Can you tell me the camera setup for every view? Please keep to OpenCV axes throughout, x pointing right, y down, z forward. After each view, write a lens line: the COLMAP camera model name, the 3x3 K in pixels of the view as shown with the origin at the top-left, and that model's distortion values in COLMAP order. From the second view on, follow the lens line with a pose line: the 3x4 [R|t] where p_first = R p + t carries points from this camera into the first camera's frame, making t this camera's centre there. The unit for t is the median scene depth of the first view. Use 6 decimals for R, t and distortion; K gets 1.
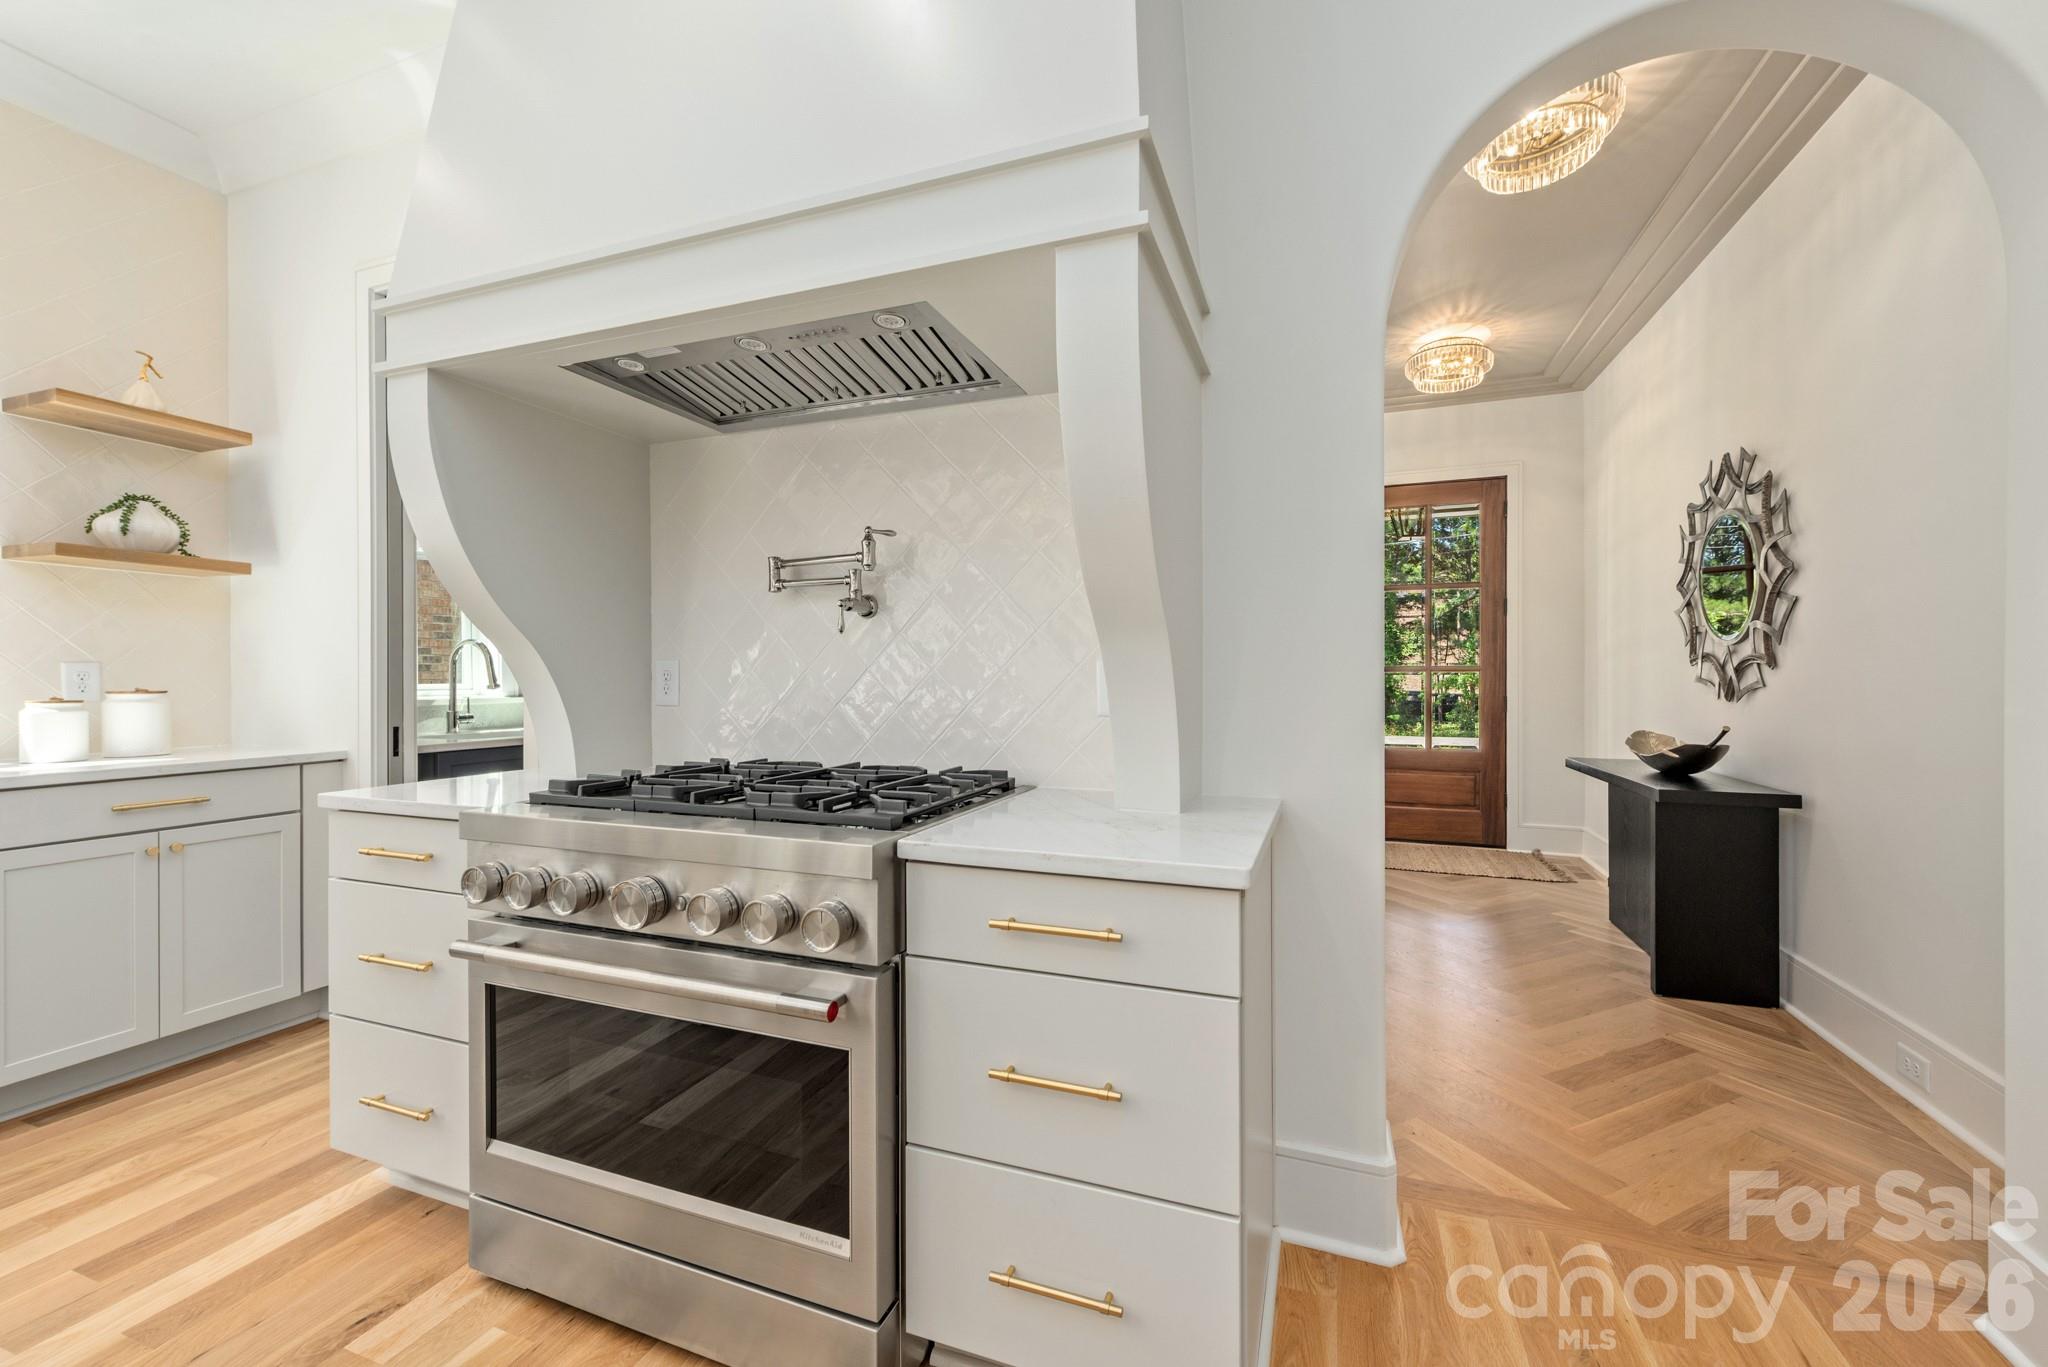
lens RADIAL K [[797.2, 0, 1041.1], [0, 797.2, 679.9], [0, 0, 1]] dist [0.006771, -0.002525]
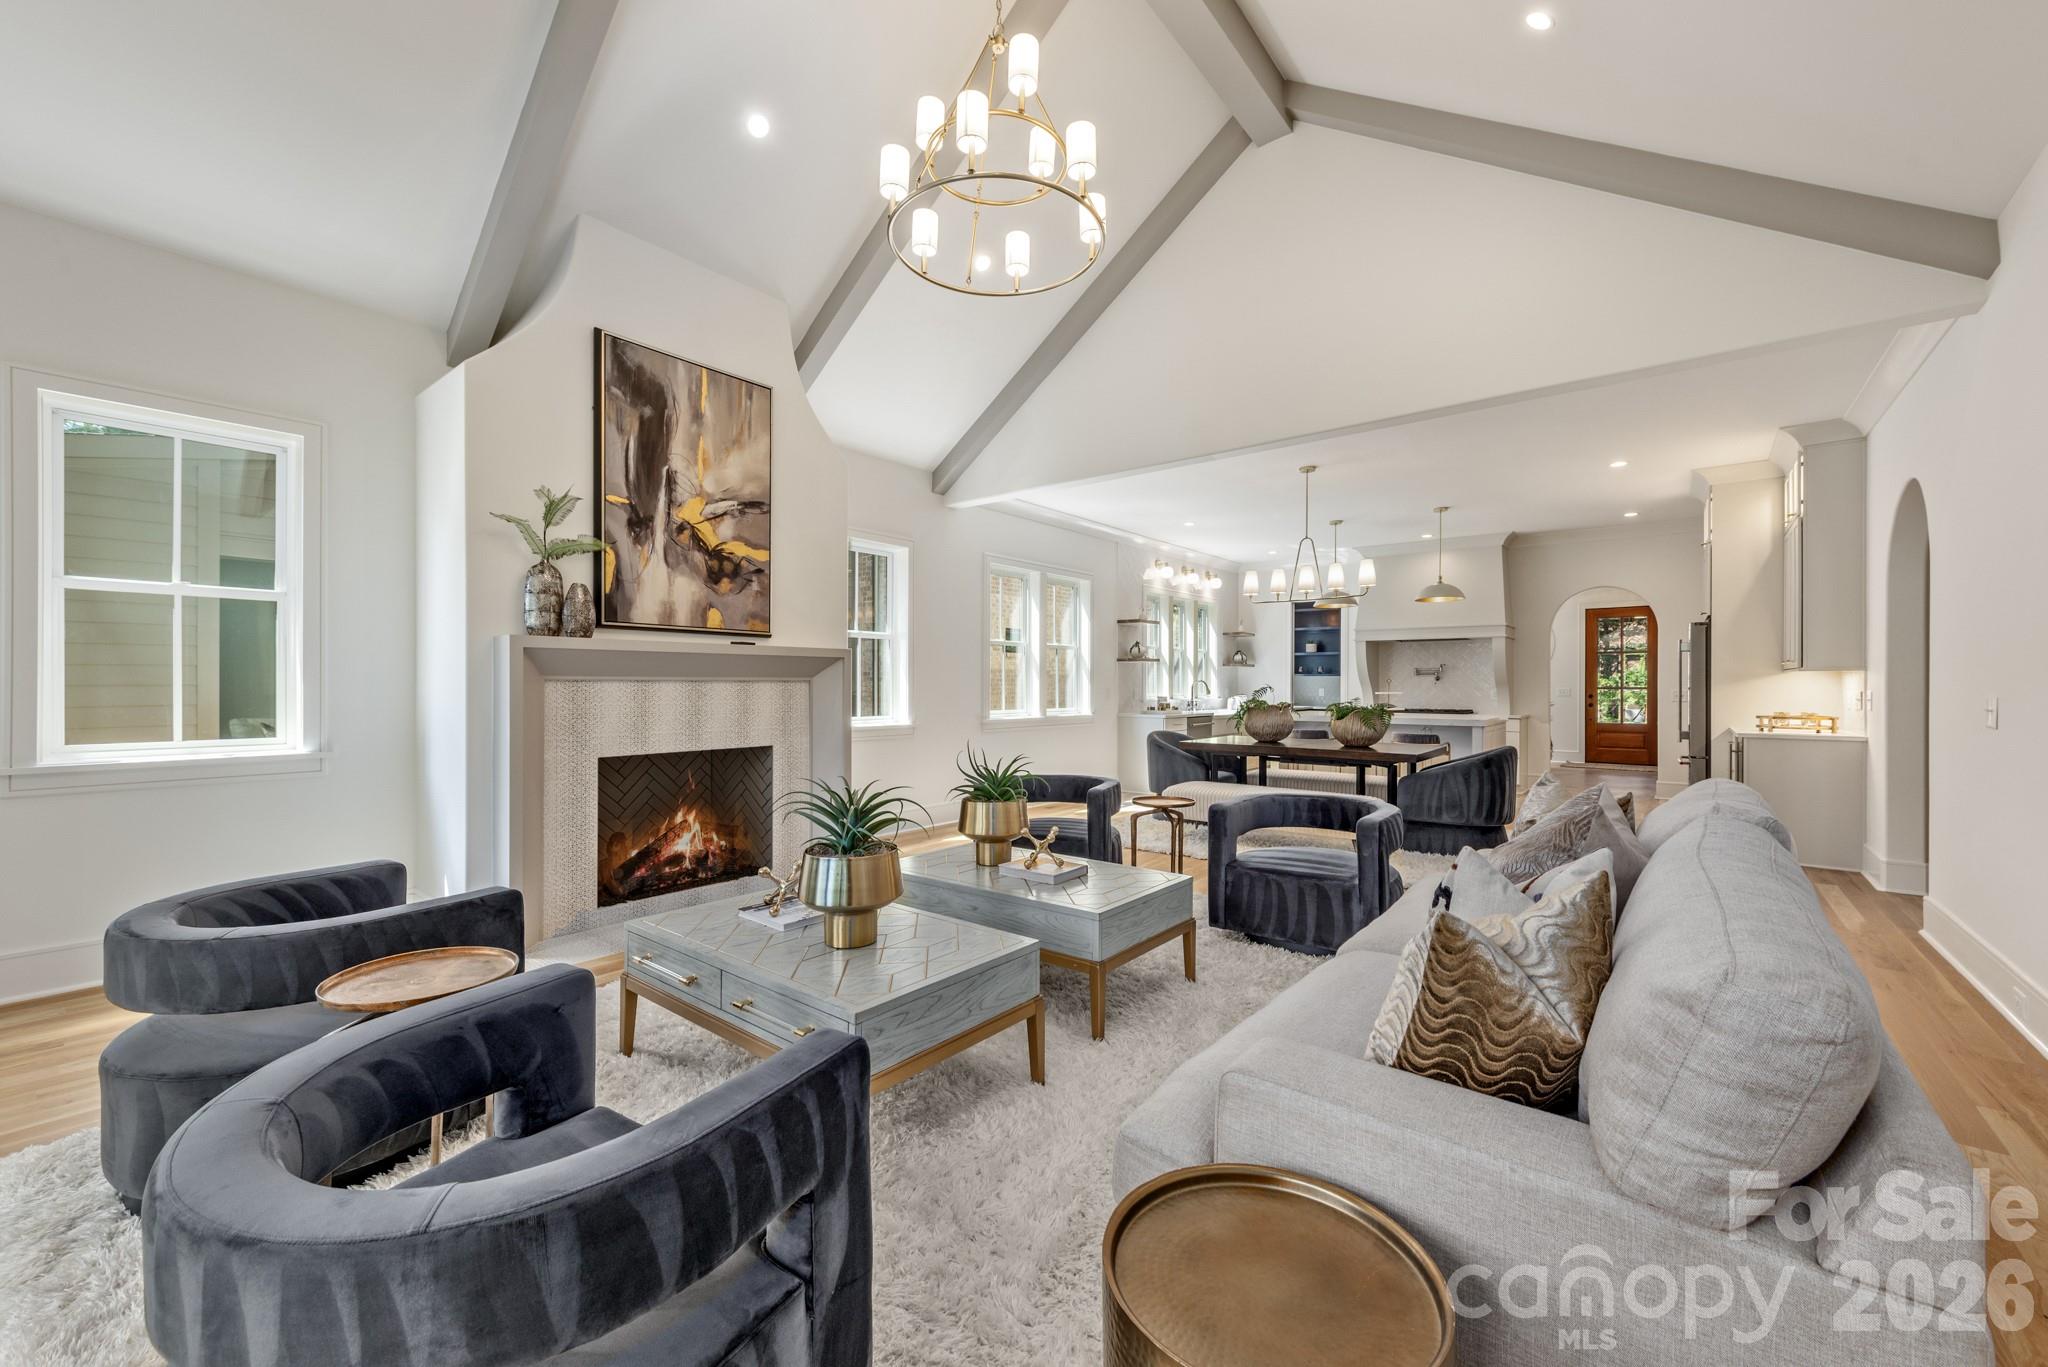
lens RADIAL K [[797.2, 0, 1026.2], [0, 797.2, 688.4], [0, 0, 1]] dist [0.006771, -0.002525]
pose [[0.945865, 0.002838, -0.324547, -1.080224], [-0.002933, 0.999996, 0.000197, -0.021230], [0.324546, 0.000765, 0.945869, -4.832442]]
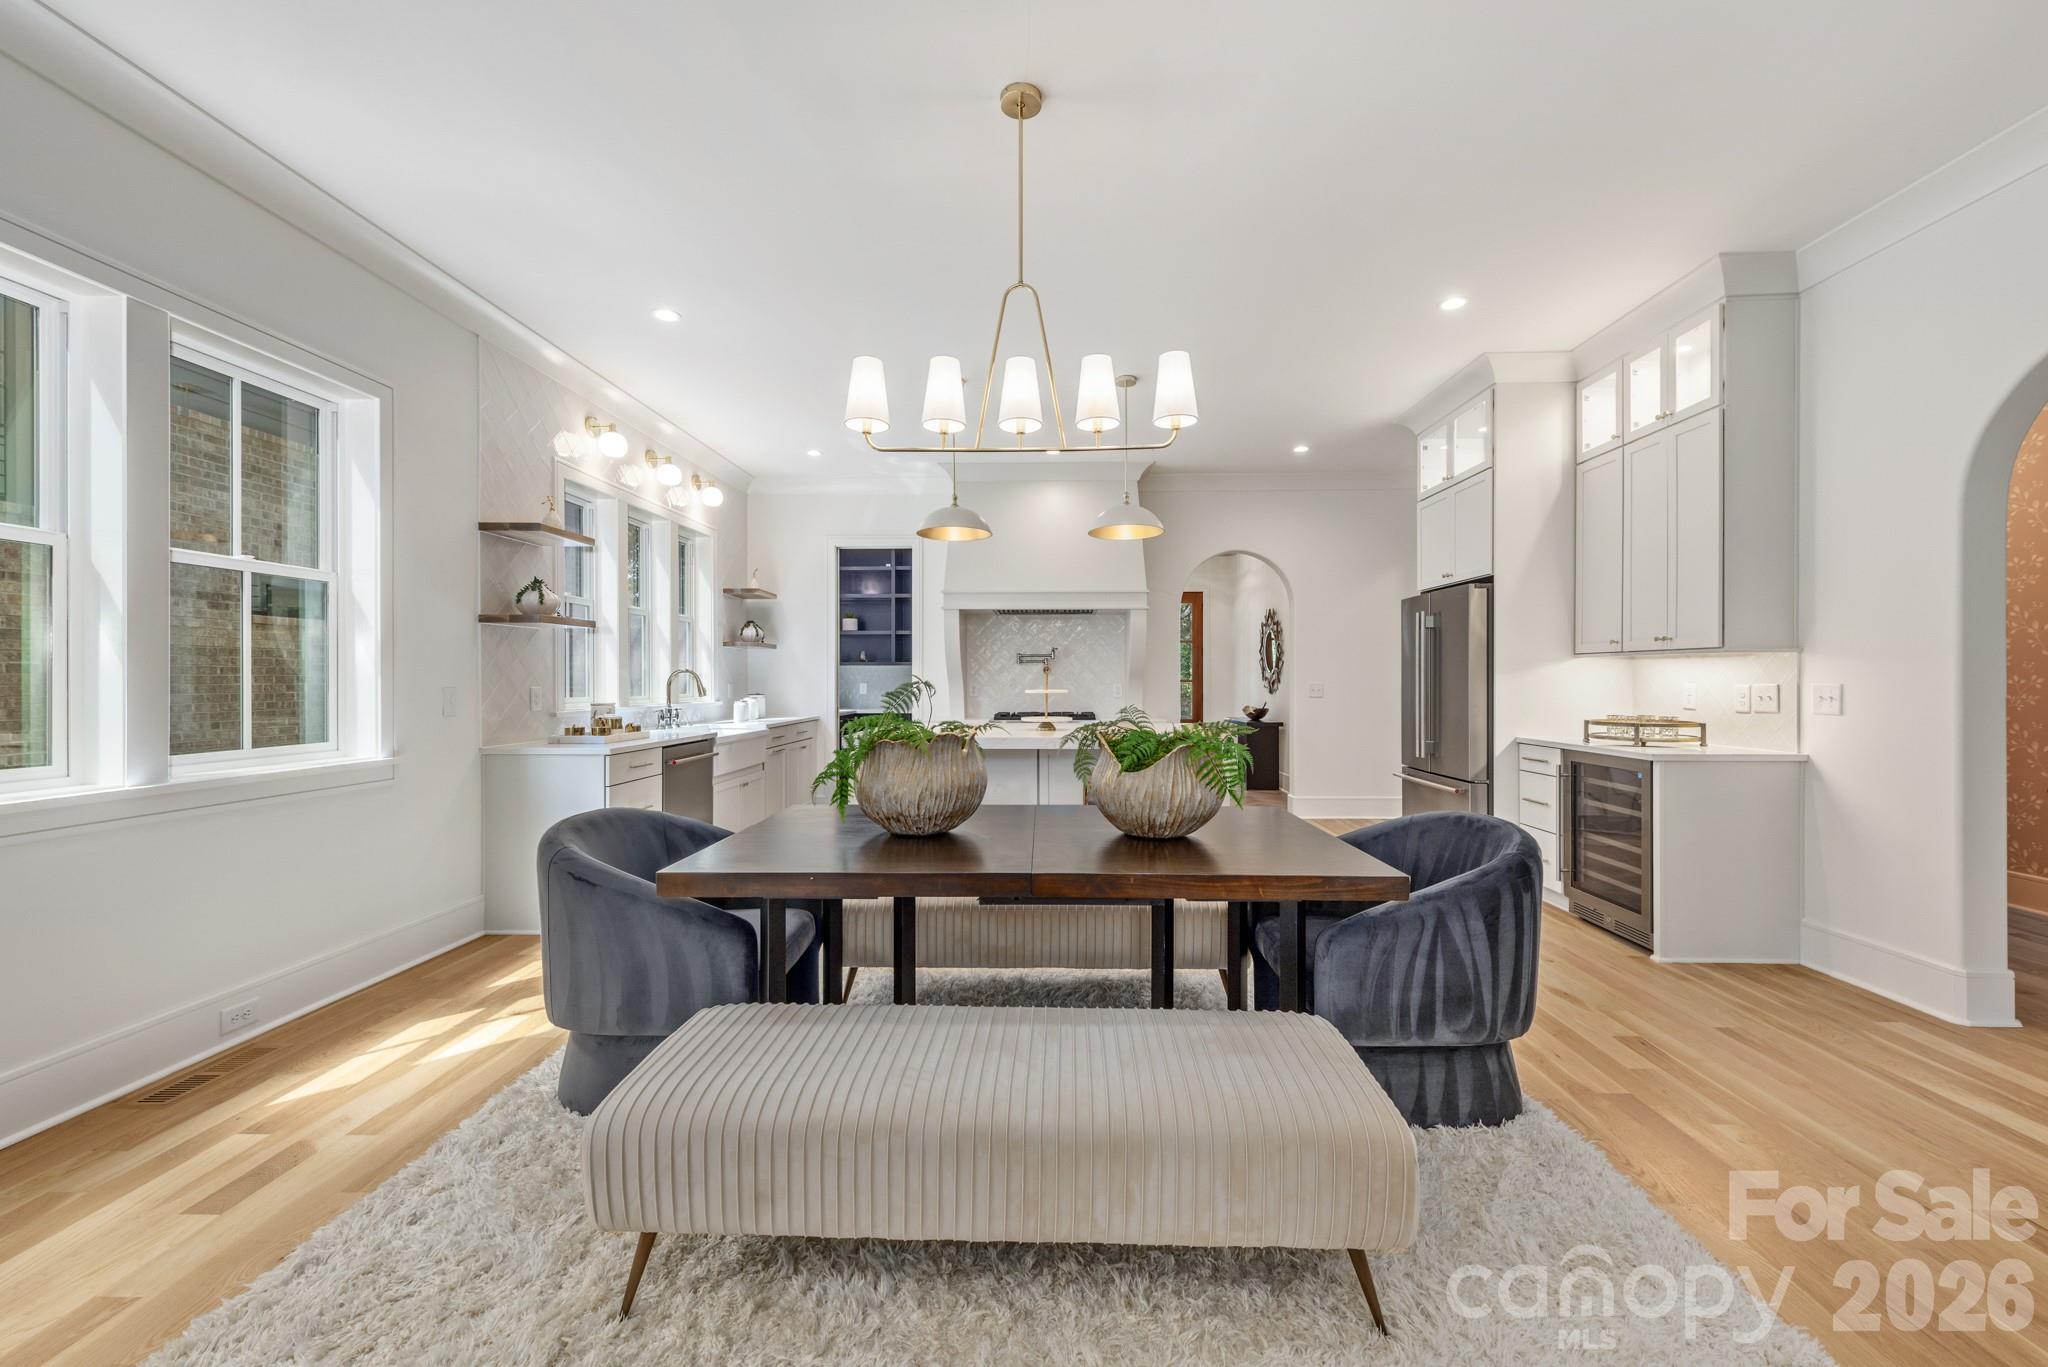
lens RADIAL K [[797.2, 0, 1031.9], [0, 797.2, 679.8], [0, 0, 1]] dist [0.006771, -0.002525]
pose [[0.949284, -0.002120, 0.314413, -1.440854], [0.003267, 0.999990, -0.003121, -0.030313], [-0.314404, 0.003990, 0.949281, -2.430861]]
